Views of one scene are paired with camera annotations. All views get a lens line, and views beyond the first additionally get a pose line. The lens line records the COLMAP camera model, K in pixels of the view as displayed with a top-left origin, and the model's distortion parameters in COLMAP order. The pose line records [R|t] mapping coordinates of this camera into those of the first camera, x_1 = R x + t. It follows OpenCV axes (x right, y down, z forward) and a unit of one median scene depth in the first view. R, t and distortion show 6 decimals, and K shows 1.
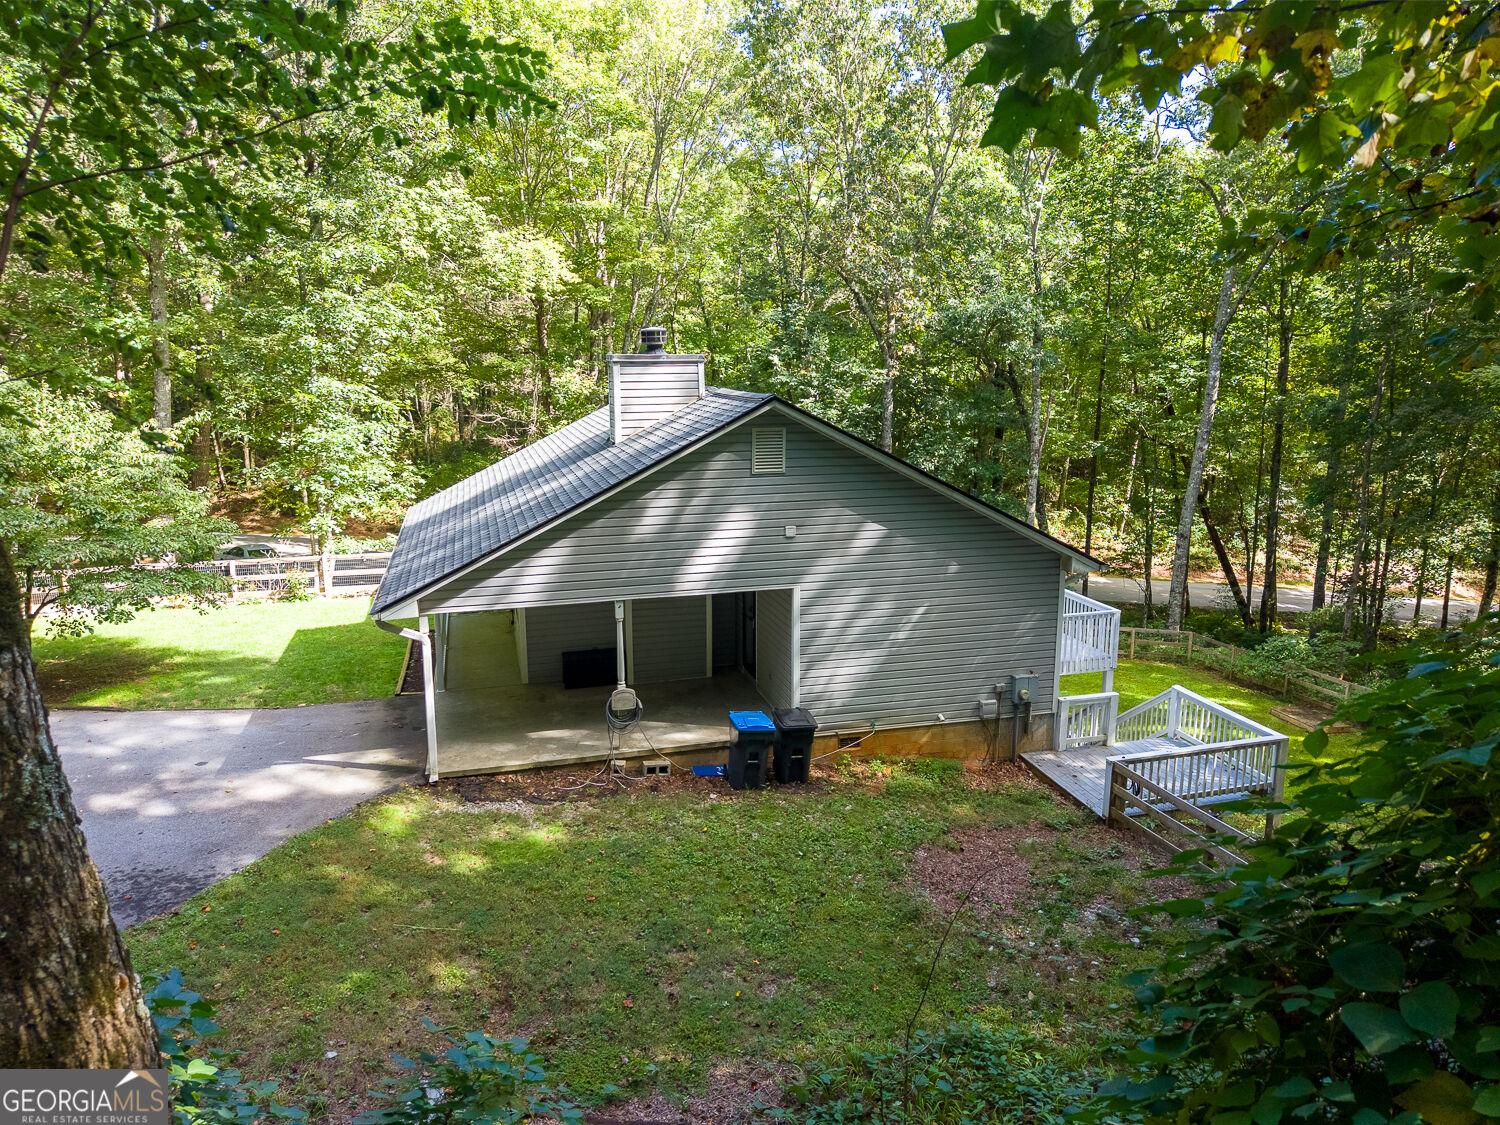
lens RADIAL K [[1010.4, 0, 748.2], [0, 1010.4, 555.0], [0, 0, 1]] dist [0.047660, -0.038614]
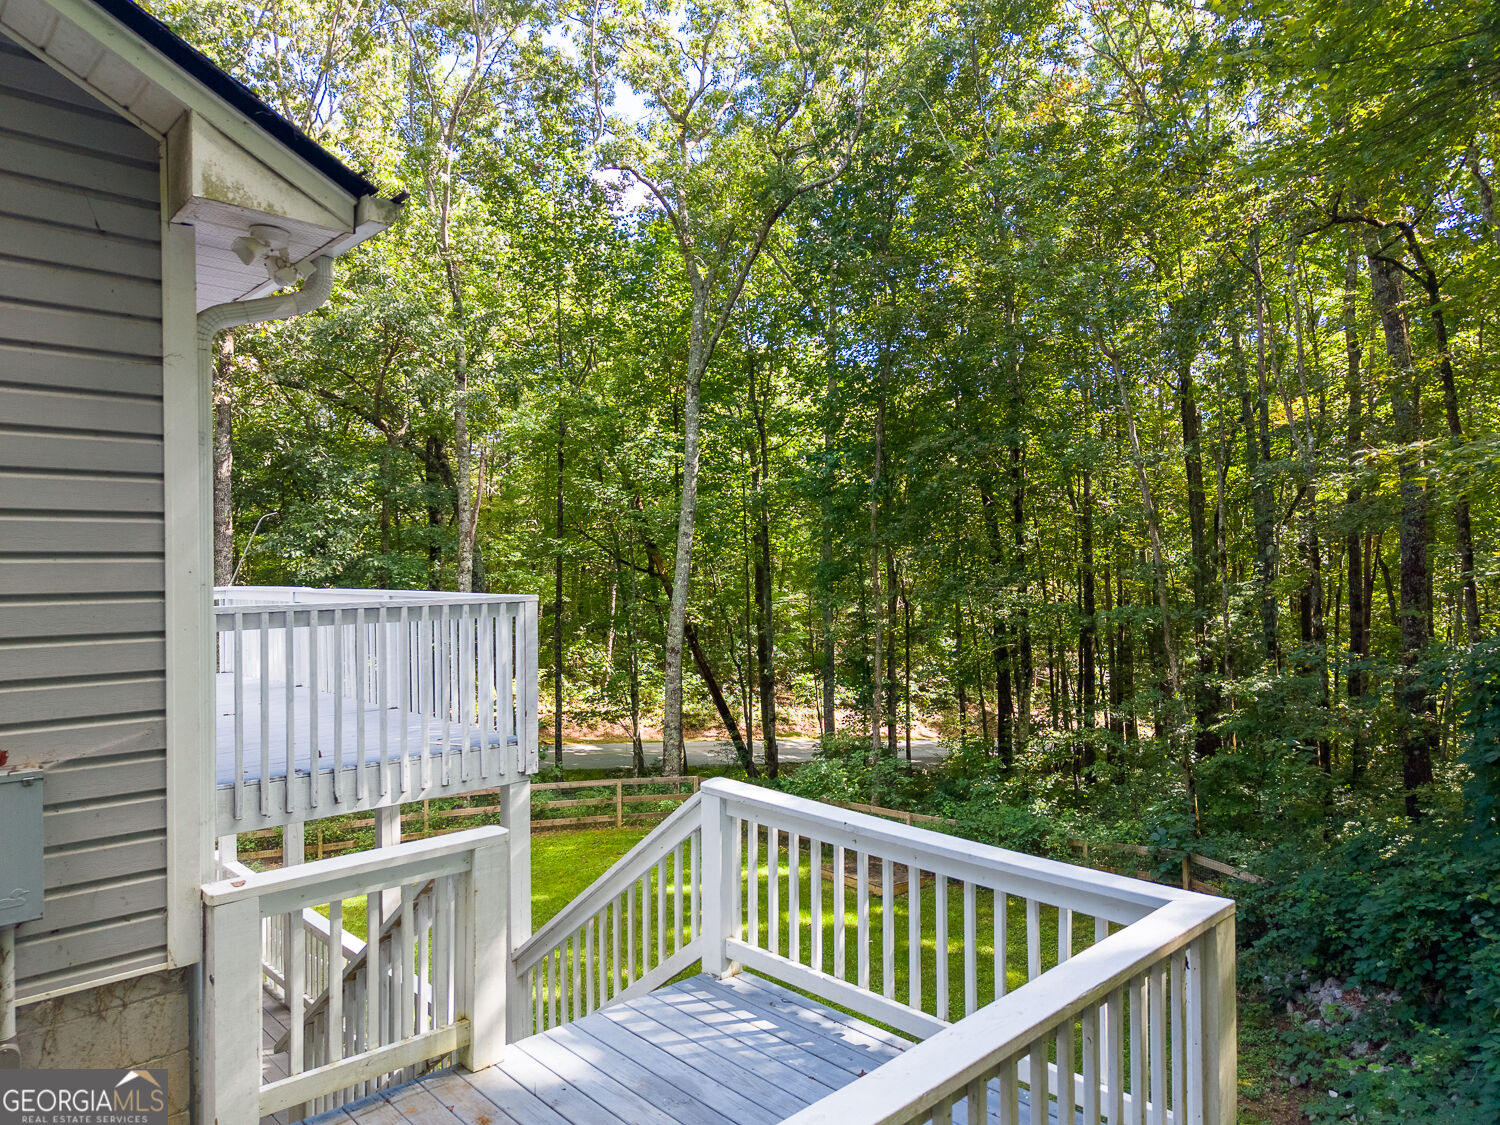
lens RADIAL K [[1004.0, 0, 746.7], [0, 1004.0, 566.2], [0, 0, 1]] dist [0.037563, -0.038238]
pose [[0.884141, -0.002327, 0.467215, 0.084768], [0.094507, 0.980207, -0.173960, 0.034083], [-0.457562, 0.197961, 0.866861, 0.210860]]
